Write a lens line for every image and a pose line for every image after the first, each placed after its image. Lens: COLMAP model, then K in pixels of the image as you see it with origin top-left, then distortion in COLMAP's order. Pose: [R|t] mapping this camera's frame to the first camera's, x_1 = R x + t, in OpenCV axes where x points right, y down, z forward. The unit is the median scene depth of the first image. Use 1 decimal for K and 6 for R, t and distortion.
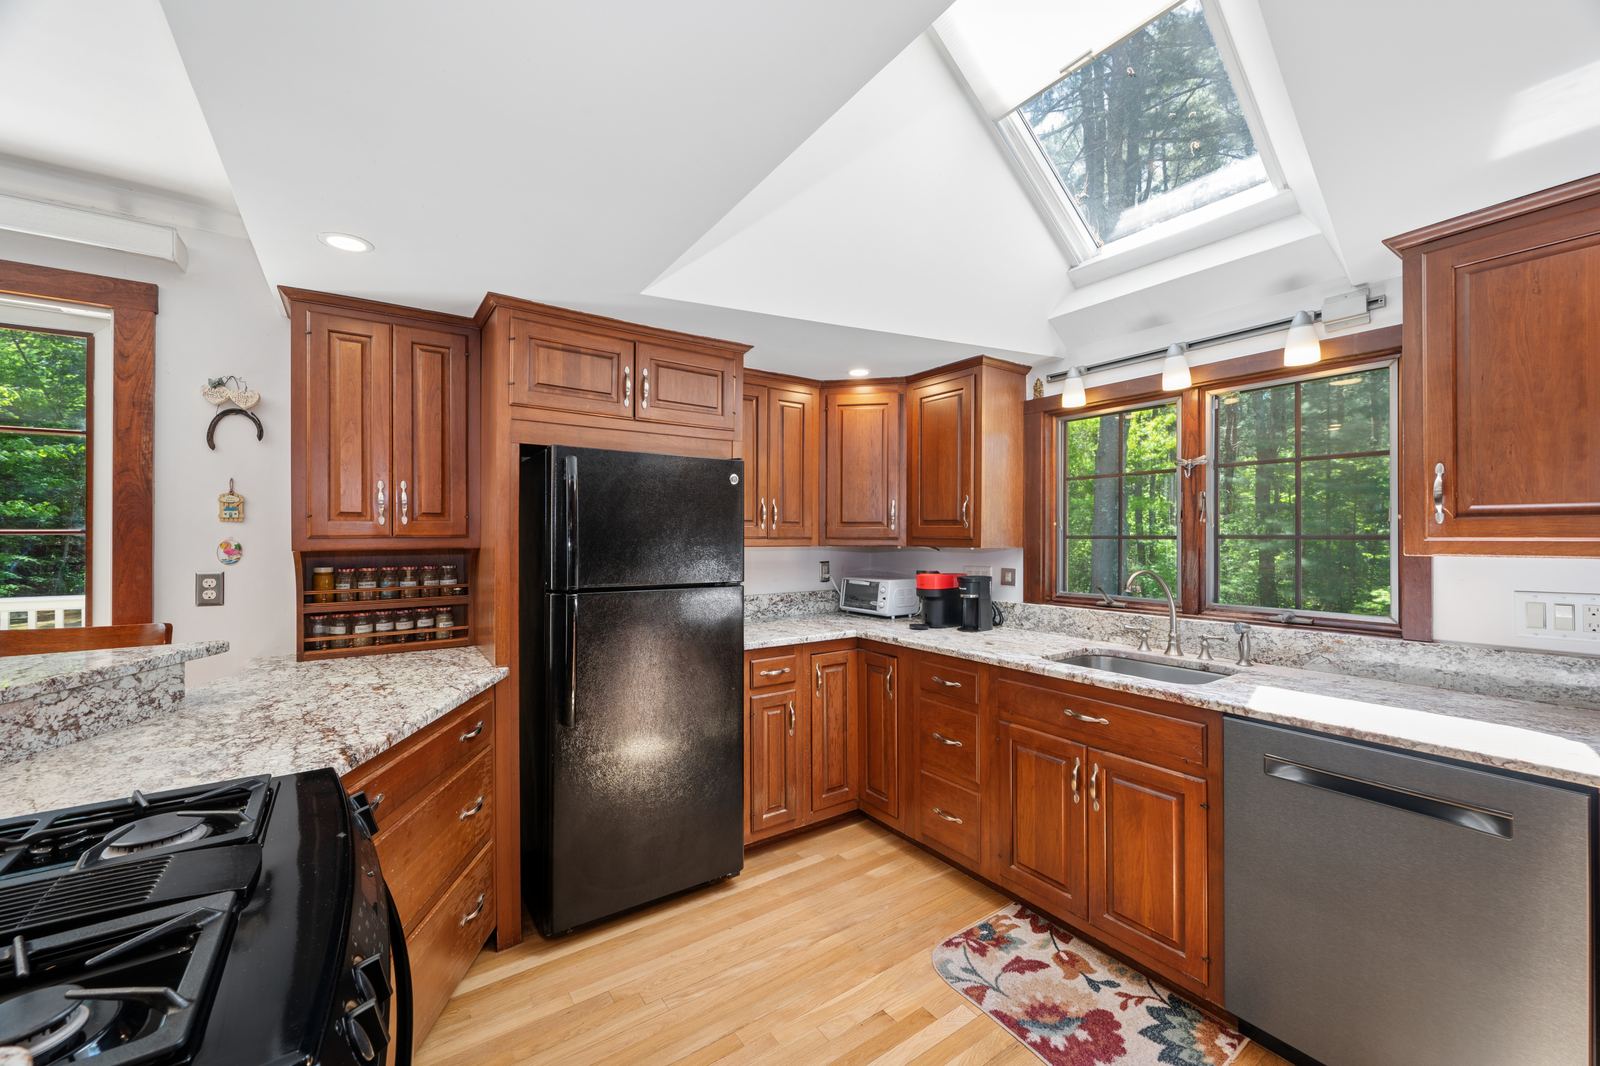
lens RADIAL K [[623.7, 0, 799.0], [0, 623.7, 539.3], [0, 0, 1]] dist [0.000857, 0.000251]
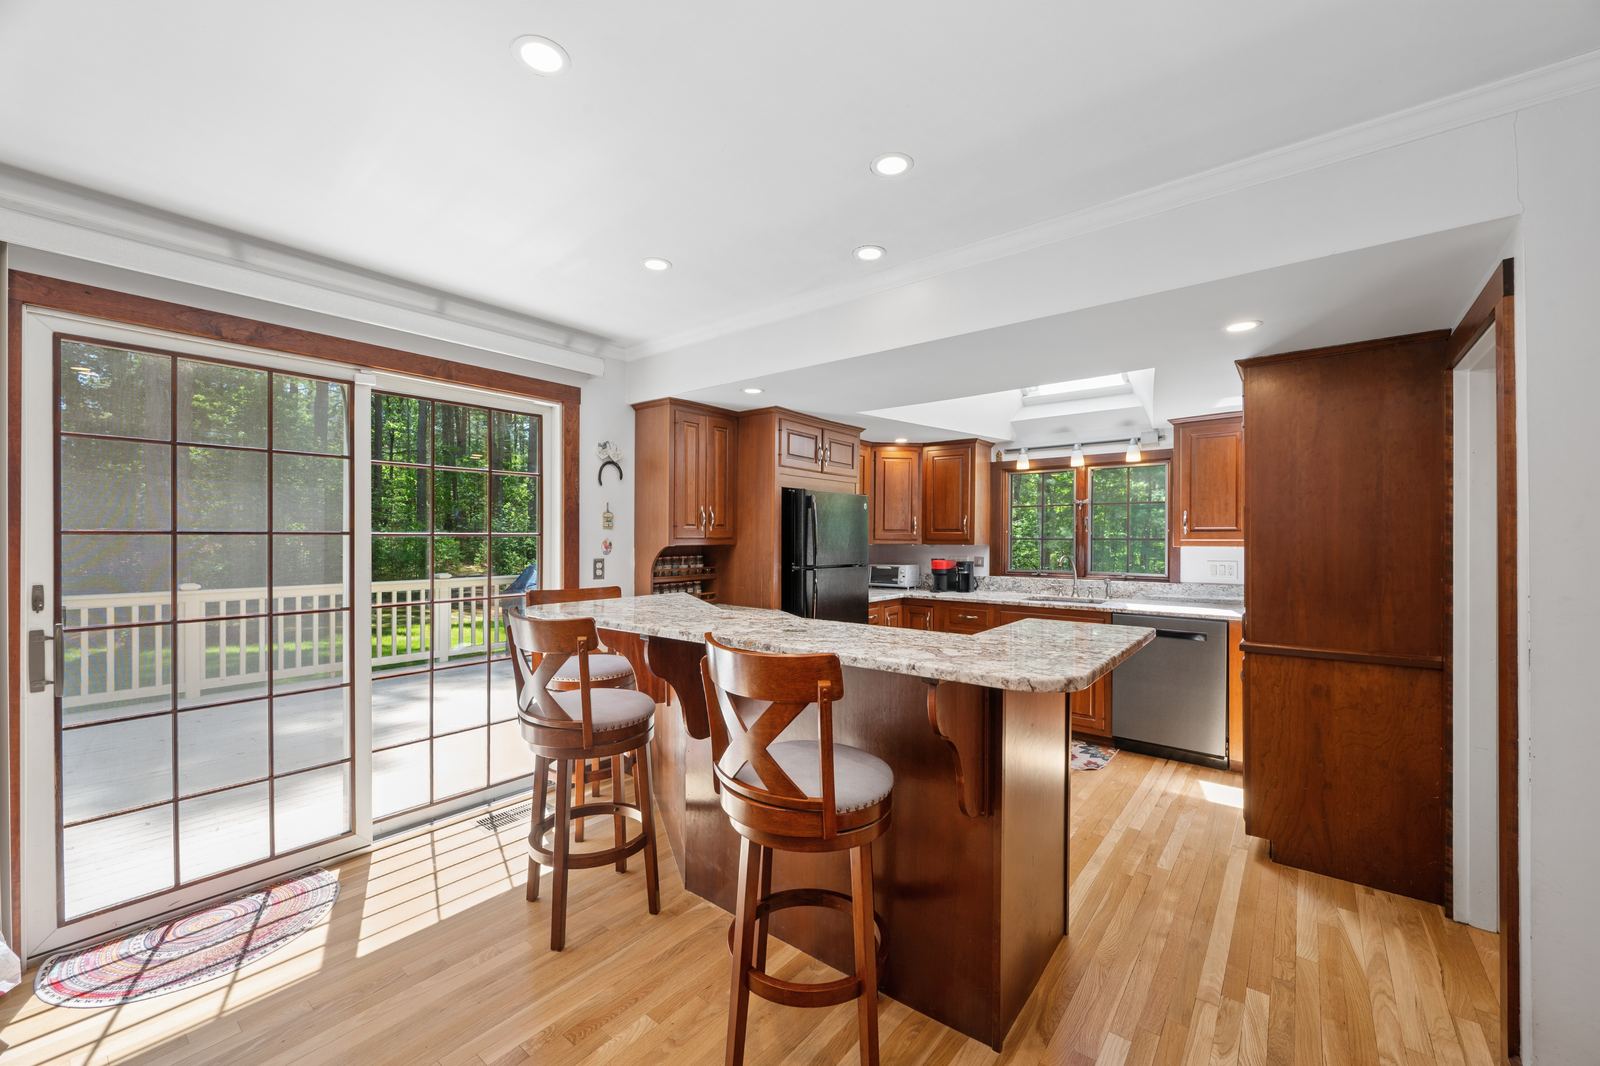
lens RADIAL K [[629.5, 0, 795.3], [0, 629.5, 549.2], [0, 0, 1]] dist [-0.000429, 0.000271]
pose [[0.960119, -0.002496, 0.279580, -0.821172], [-0.000860, 0.999929, 0.011878, 0.005712], [-0.279590, -0.011645, 0.960049, -0.688713]]
